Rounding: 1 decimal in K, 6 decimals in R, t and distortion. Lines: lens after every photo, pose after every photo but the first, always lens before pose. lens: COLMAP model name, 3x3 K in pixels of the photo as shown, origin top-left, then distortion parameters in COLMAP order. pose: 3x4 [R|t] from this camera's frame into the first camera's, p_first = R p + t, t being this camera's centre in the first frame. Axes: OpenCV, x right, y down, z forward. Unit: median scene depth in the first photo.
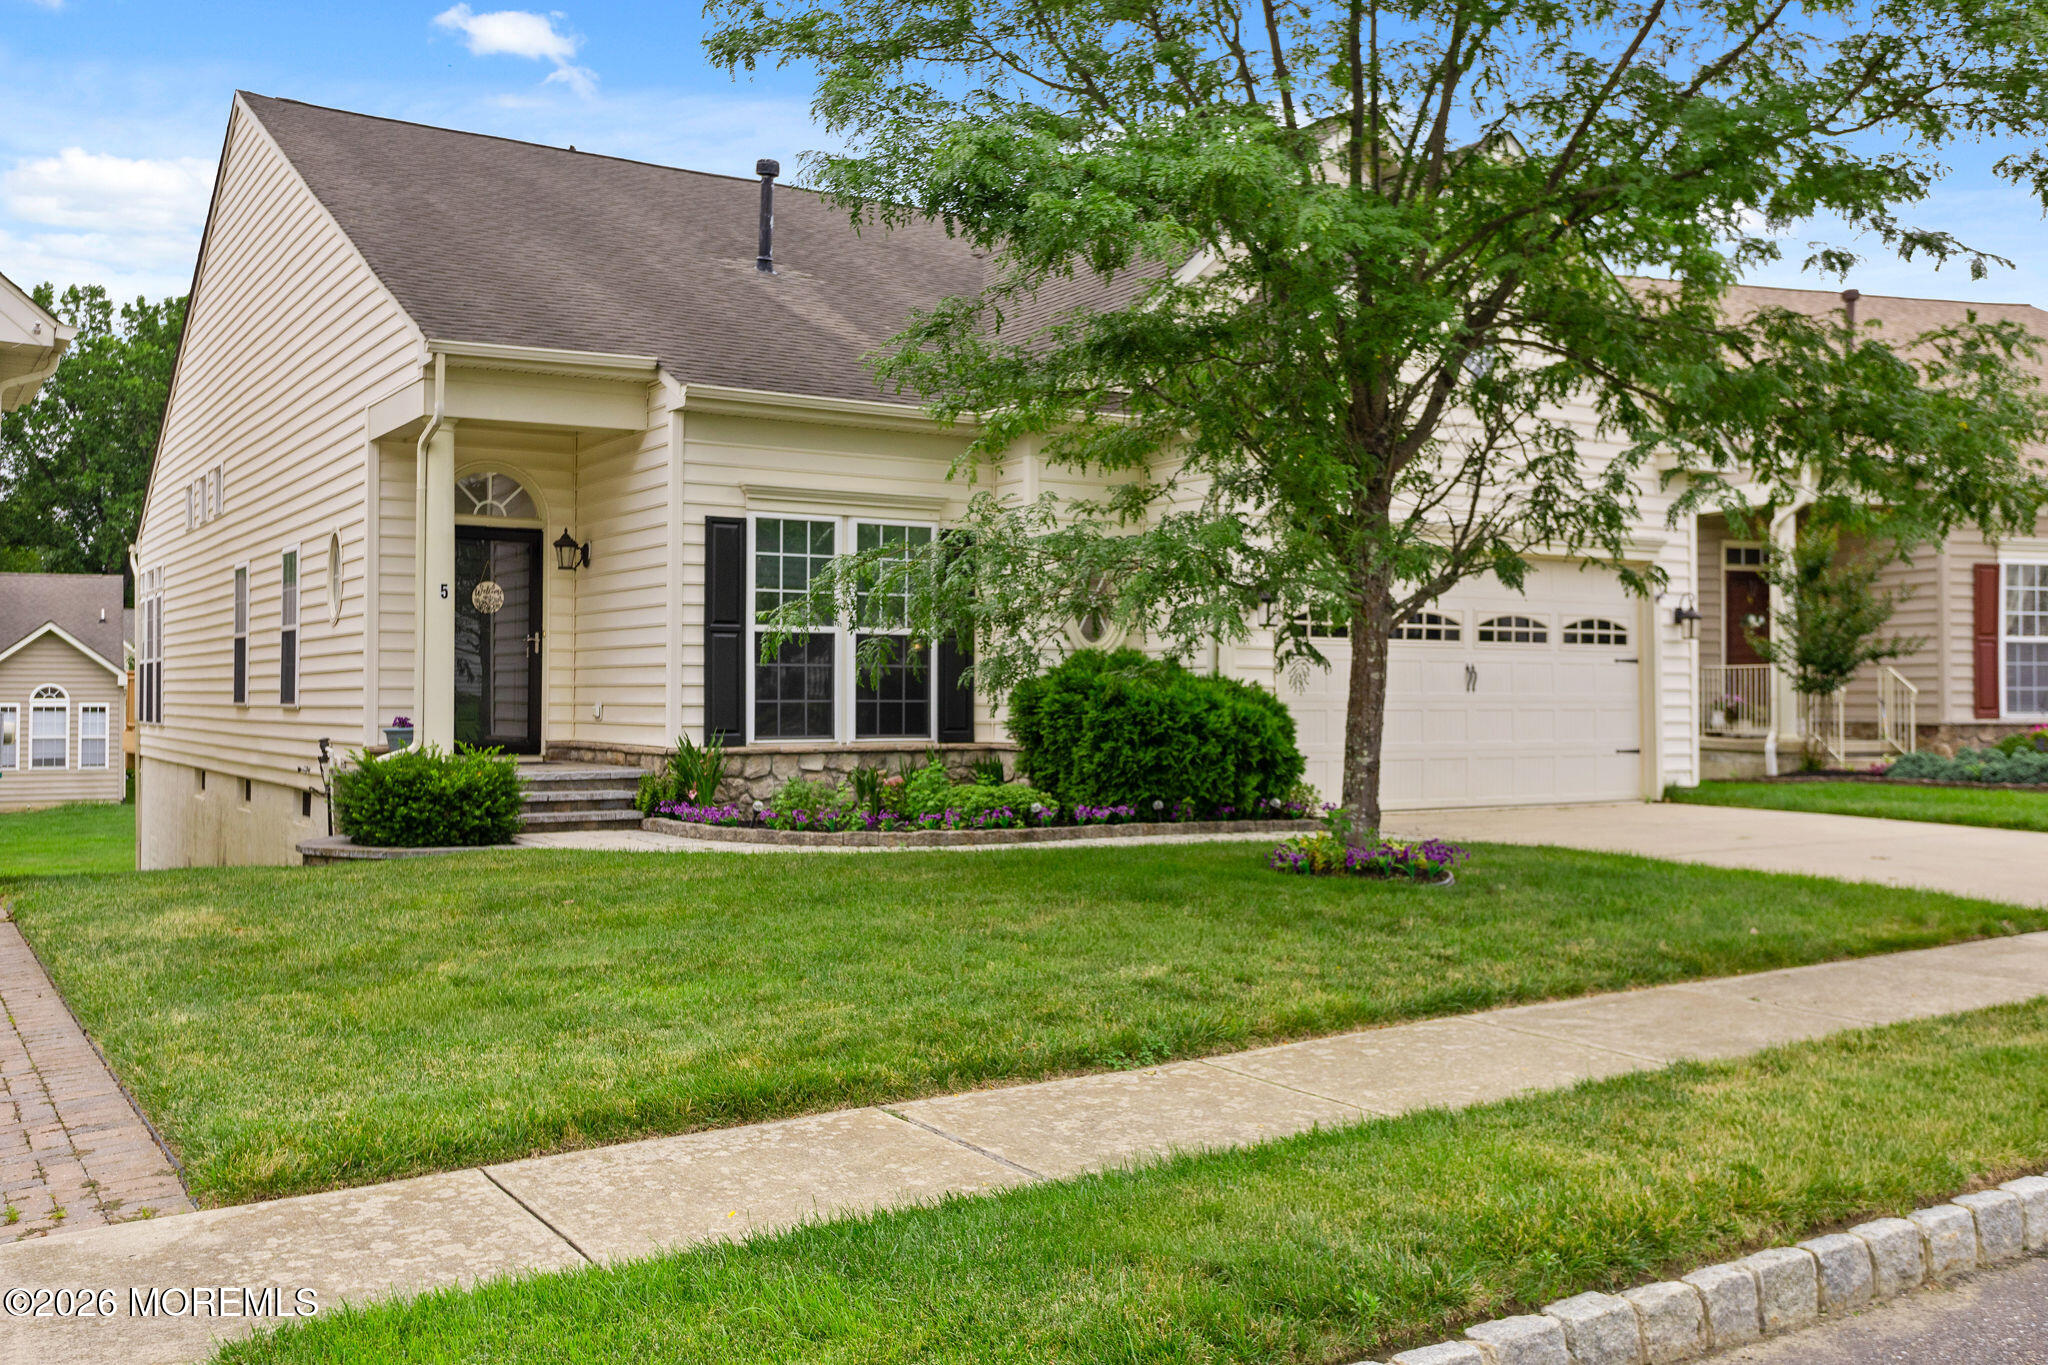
lens RADIAL K [[1658.0, 0, 1030.4], [0, 1658.0, 617.9], [0, 0, 1]] dist [0.001372, -0.002742]
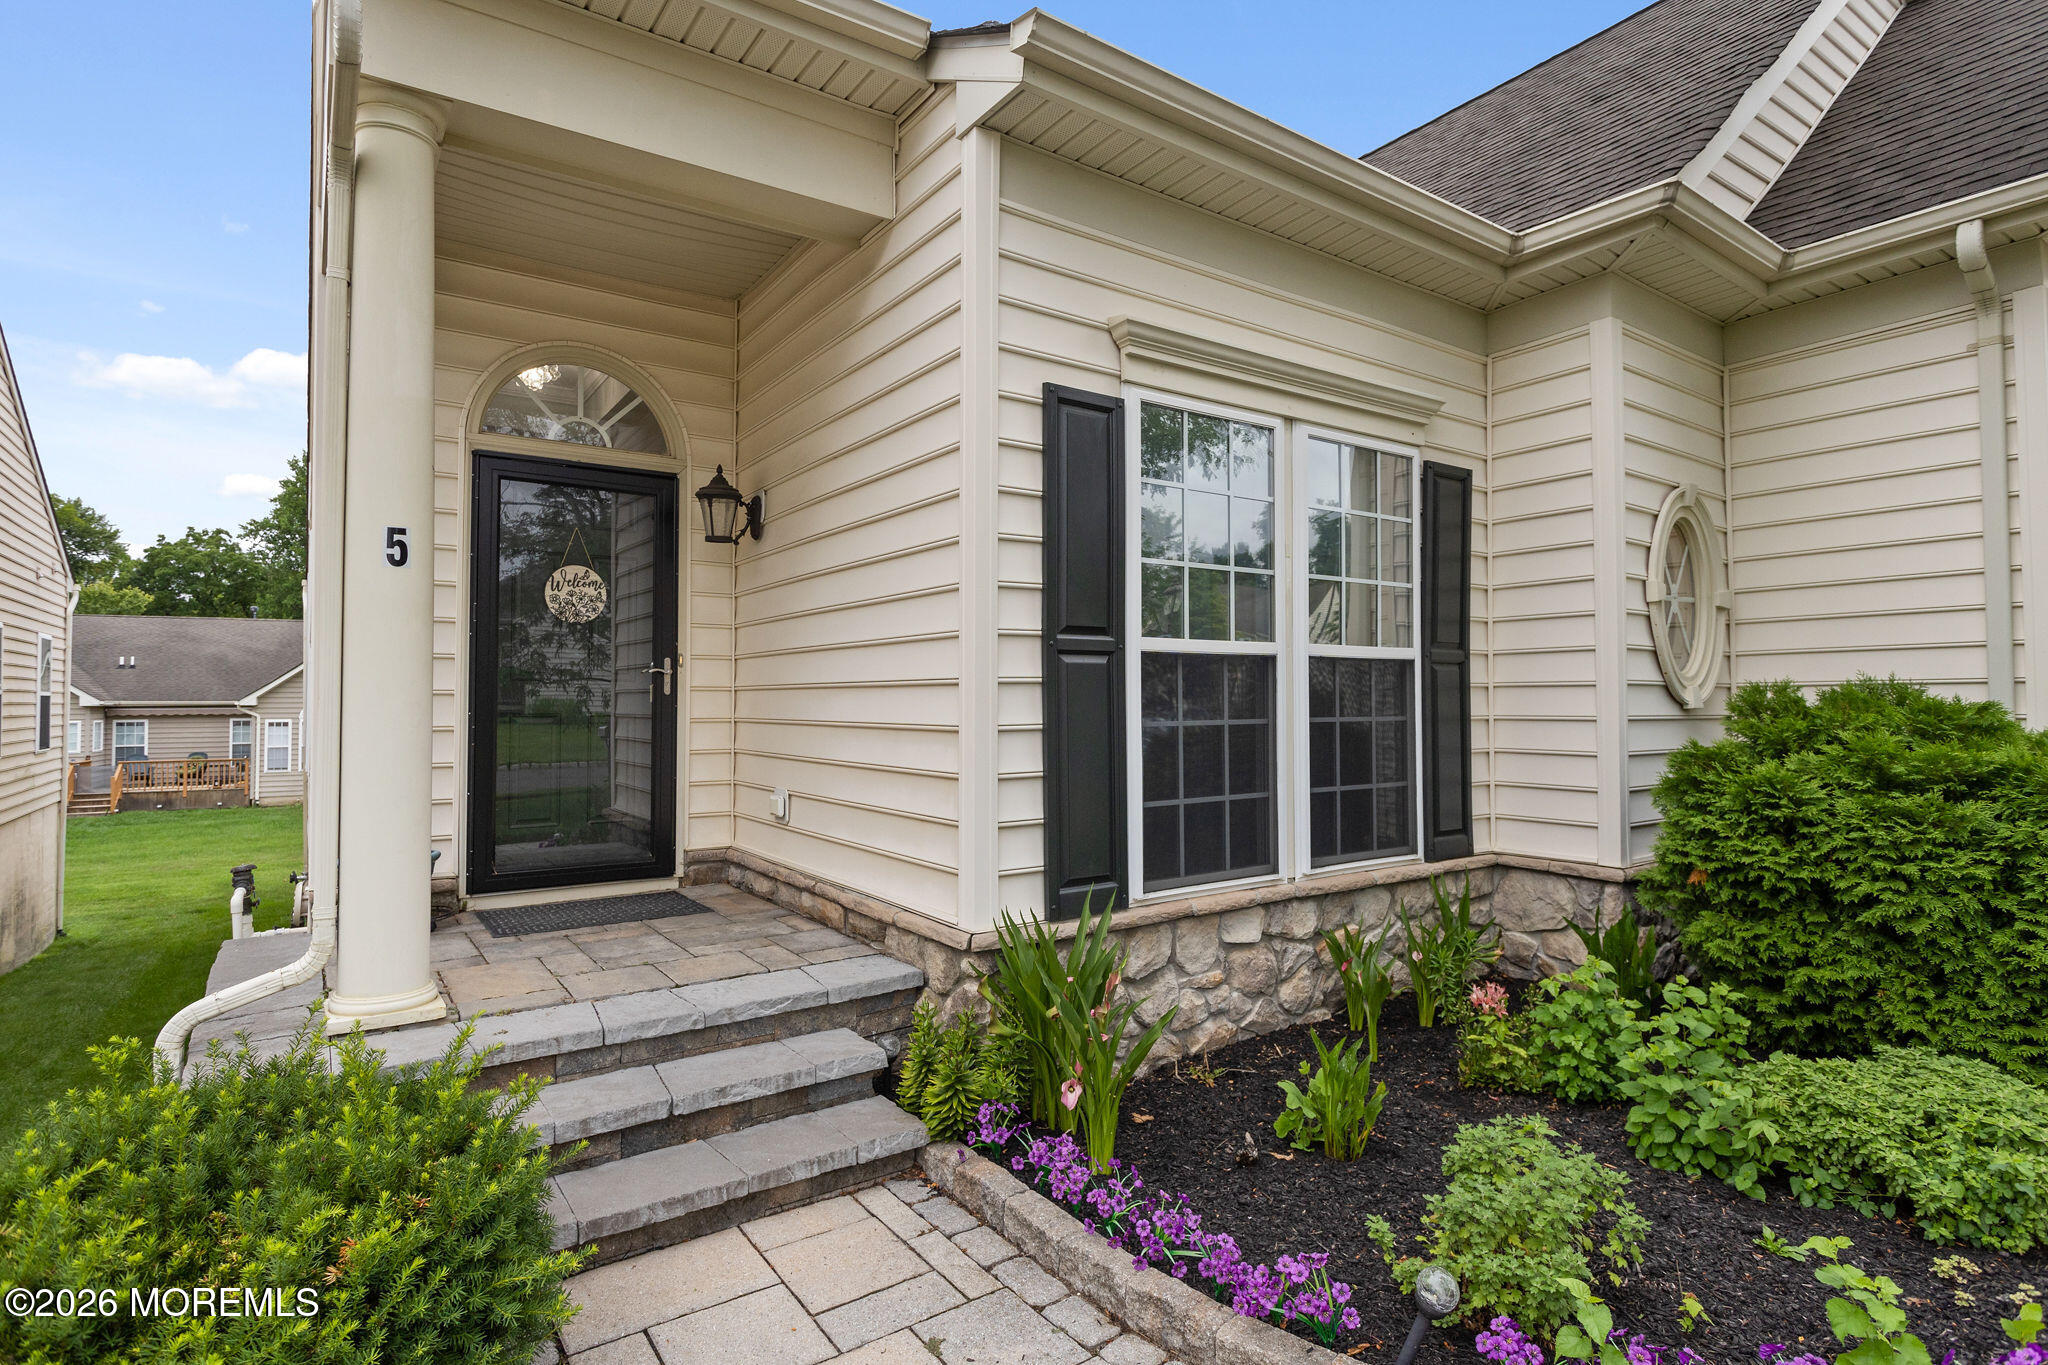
lens RADIAL K [[979.3, 0, 1030.9], [0, 979.3, 651.3], [0, 0, 1]] dist [0.000224, 0.000293]
pose [[0.999441, -0.002484, 0.033347, -0.201261], [0.002588, 0.999992, -0.003092, 0.008602], [-0.033339, 0.003176, 0.999439, 0.719948]]
